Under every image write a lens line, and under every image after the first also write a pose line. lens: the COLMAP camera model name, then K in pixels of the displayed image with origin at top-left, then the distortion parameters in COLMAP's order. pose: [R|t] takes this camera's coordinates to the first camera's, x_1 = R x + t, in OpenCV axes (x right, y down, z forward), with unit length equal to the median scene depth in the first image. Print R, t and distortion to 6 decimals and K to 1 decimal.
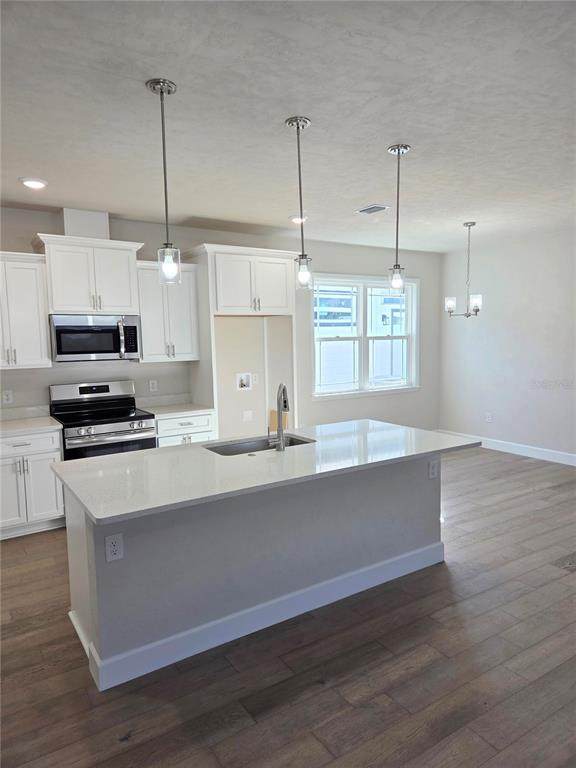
lens RADIAL K [[518.1, 0, 294.6], [0, 518.1, 391.7], [0, 0, 1]] dist [0.036706, -0.003517]
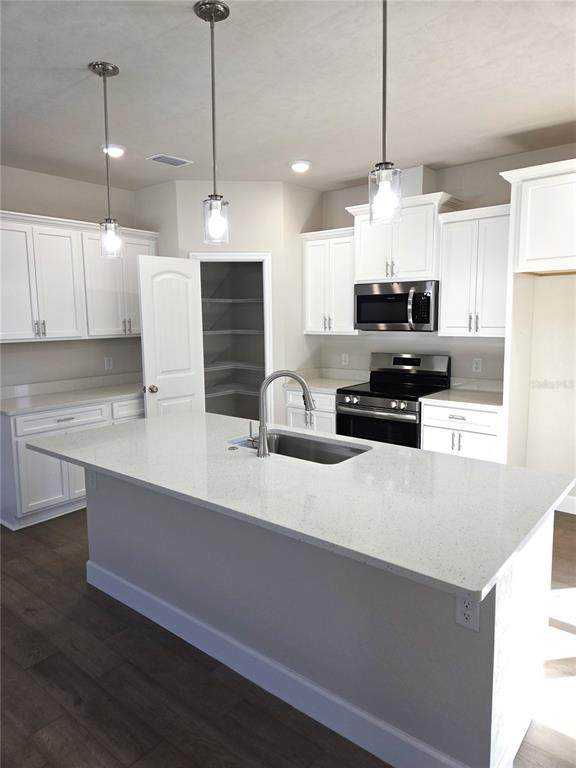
lens RADIAL K [[516.4, 0, 288.0], [0, 516.4, 384.0], [0, 0, 1]] dist [0.080474, -0.072997]
pose [[0.289393, 0.144354, -0.946263, 0.462394], [-0.097469, 0.987869, 0.120893, -0.058368], [0.952235, 0.057245, 0.299952, 0.525533]]
